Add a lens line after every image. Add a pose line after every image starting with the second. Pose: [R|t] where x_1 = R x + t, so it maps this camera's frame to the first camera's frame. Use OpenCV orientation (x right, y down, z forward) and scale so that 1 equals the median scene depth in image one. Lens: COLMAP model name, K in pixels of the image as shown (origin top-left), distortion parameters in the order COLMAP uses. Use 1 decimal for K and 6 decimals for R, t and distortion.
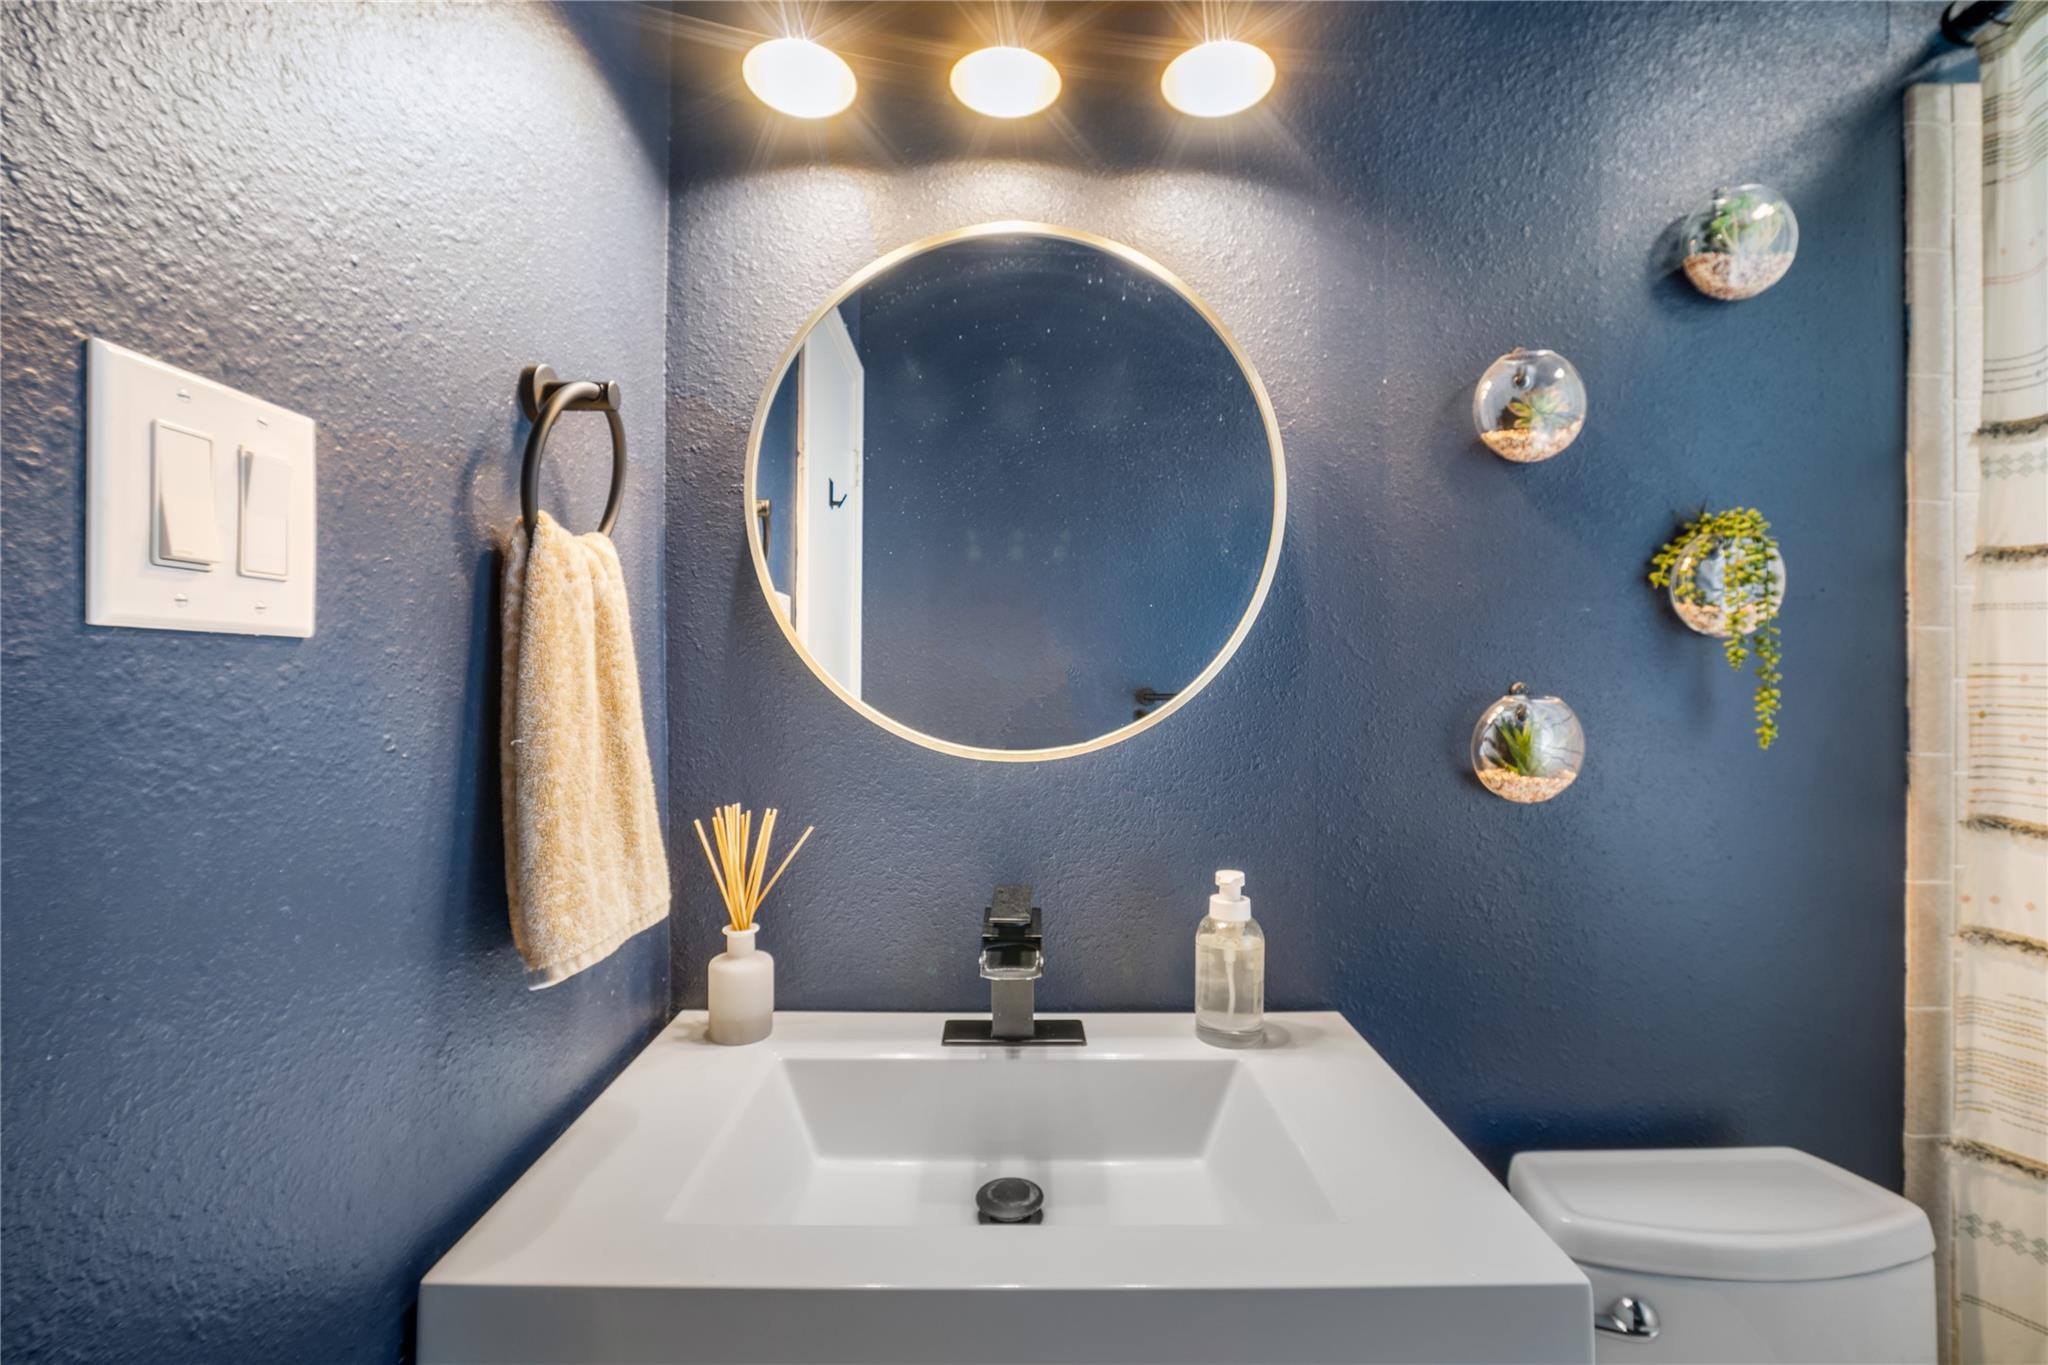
lens RADIAL K [[906.0, 0, 1019.3], [0, 906.0, 675.8], [0, 0, 1]] dist [-0.027713, 0.006163]
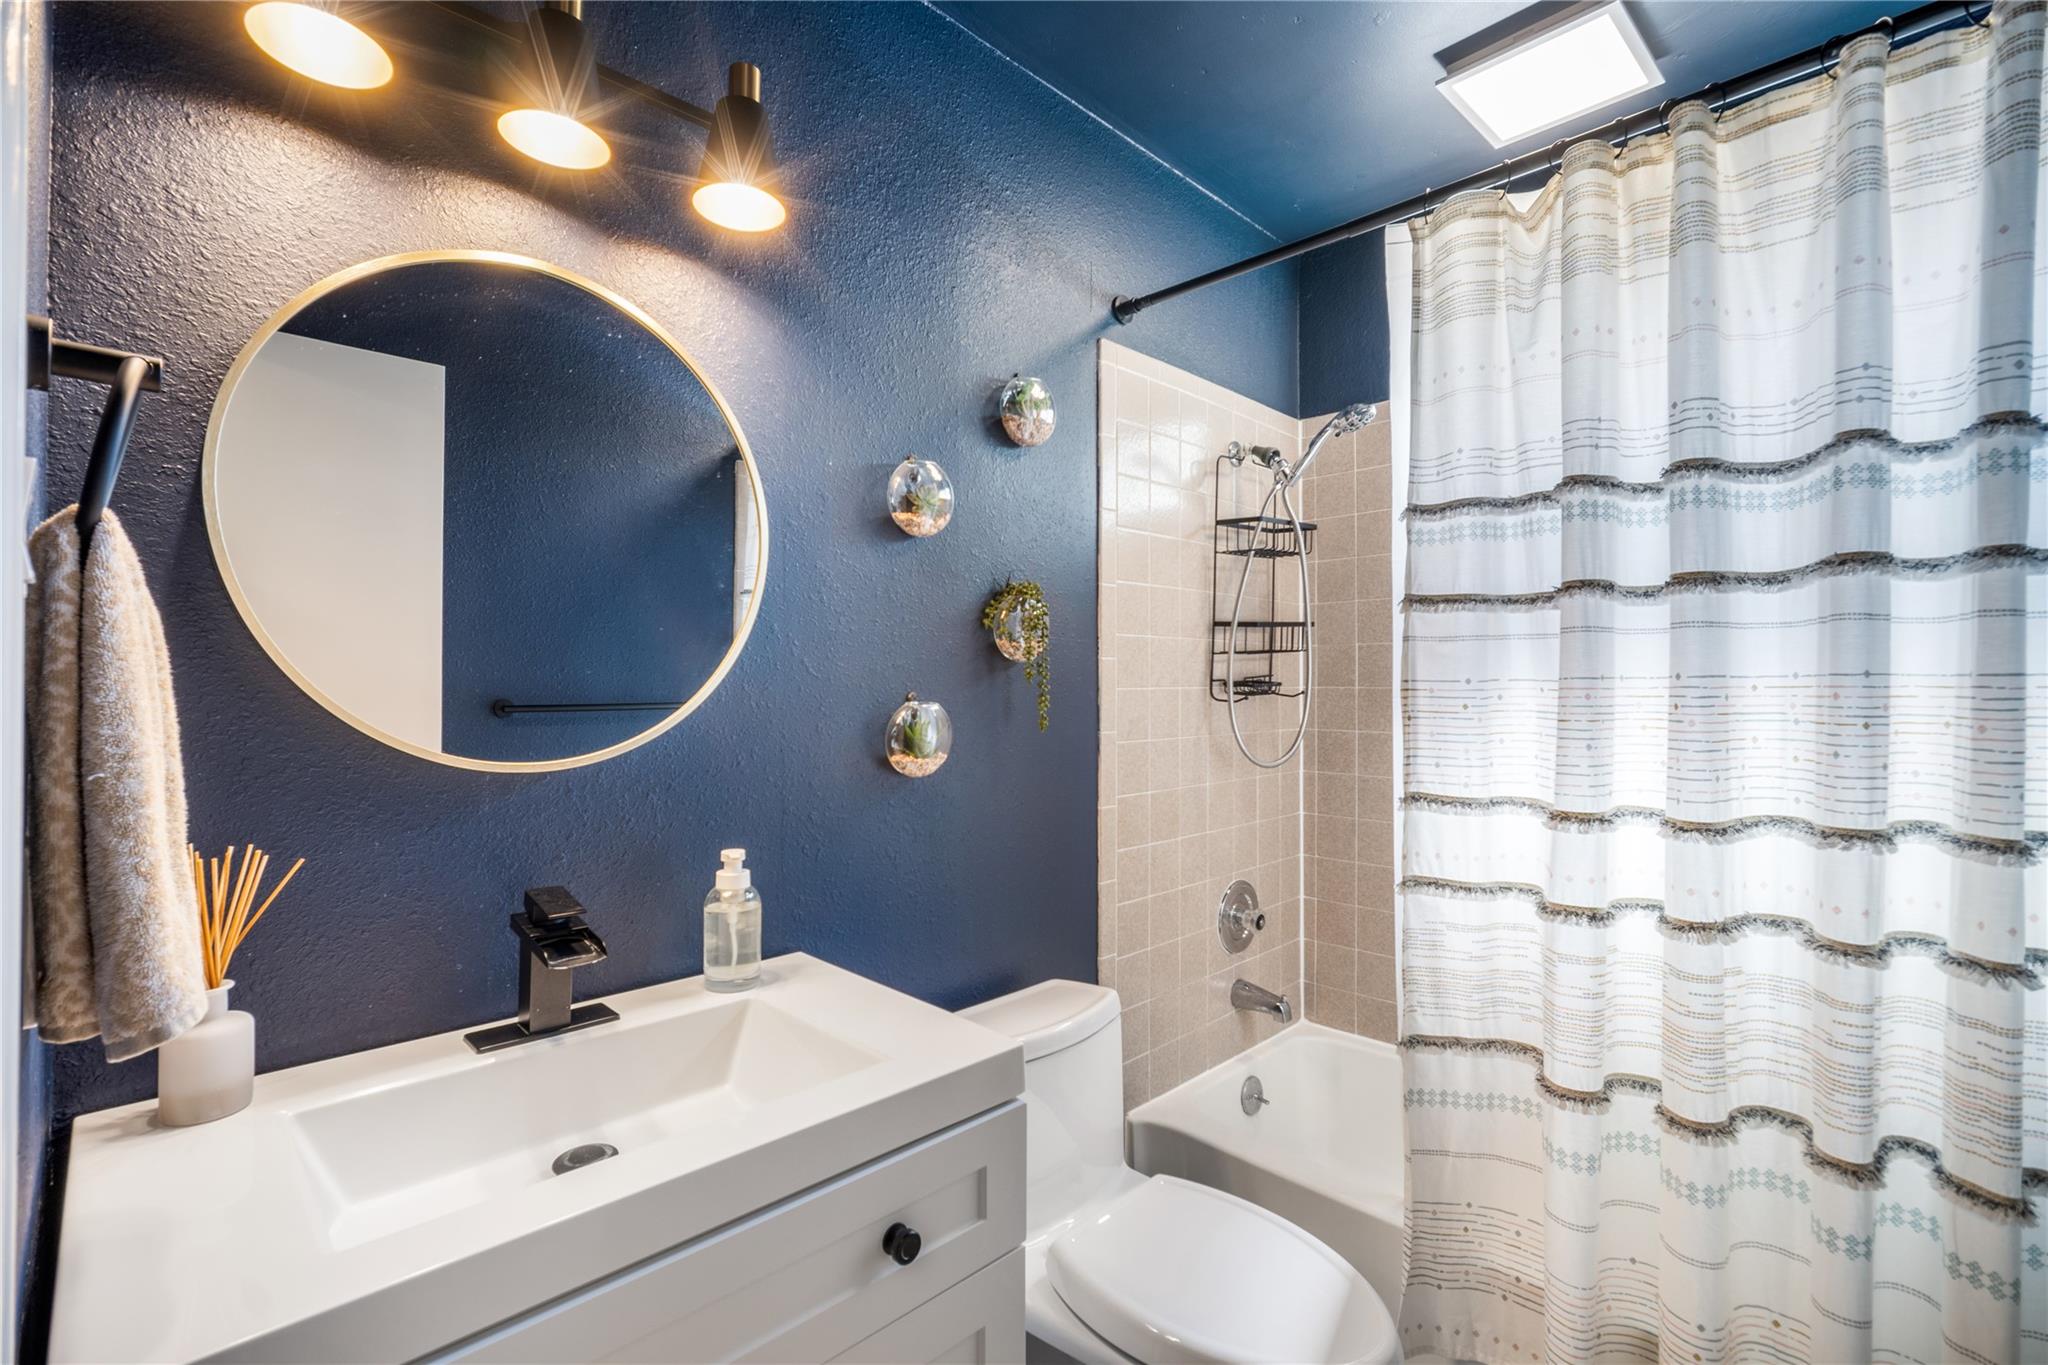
lens RADIAL K [[926.3, 0, 1015.3], [0, 926.3, 675.3], [0, 0, 1]] dist [-0.028744, 0.008878]
pose [[0.715372, 0.003320, 0.698736, -0.360473], [0.000542, 0.999986, -0.005305, -0.012235], [-0.698744, 0.004174, 0.715360, -0.158472]]
